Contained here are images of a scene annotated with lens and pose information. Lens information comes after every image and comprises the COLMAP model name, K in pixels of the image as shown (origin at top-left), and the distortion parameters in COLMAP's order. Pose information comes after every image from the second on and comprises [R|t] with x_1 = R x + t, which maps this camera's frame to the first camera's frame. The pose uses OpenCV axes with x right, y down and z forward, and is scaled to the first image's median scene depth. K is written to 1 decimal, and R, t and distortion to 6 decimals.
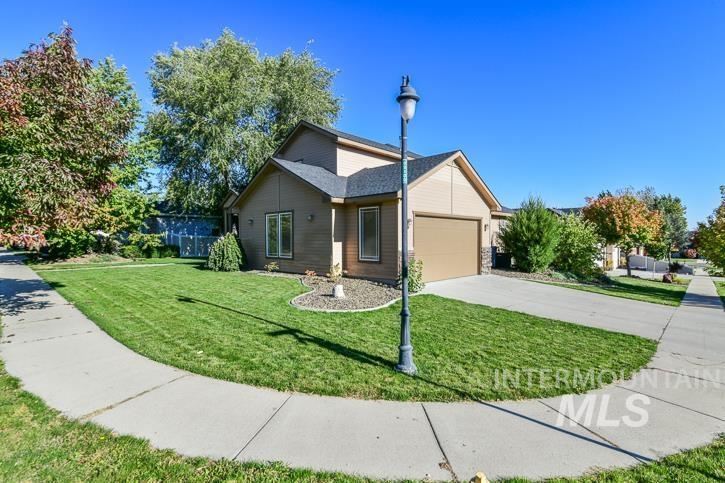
lens RADIAL K [[348.0, 0, 362.5], [0, 348.0, 241.5], [0, 0, 1]] dist [0.000287, 0.000036]
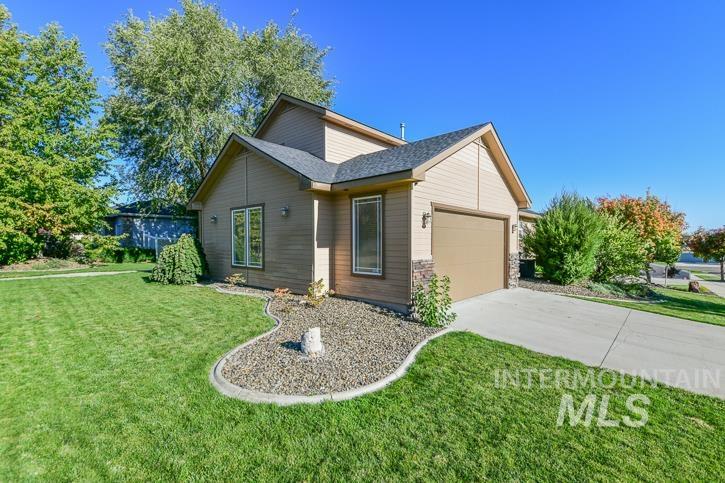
lens RADIAL K [[322.9, 0, 380.2], [0, 322.9, 245.3], [0, 0, 1]] dist [0.002085, 0.000117]
pose [[0.997540, 0.002217, 0.070061, 0.000012], [-0.002327, 0.999996, 0.001478, -0.002910], [-0.070057, -0.001637, 0.997542, 0.289879]]
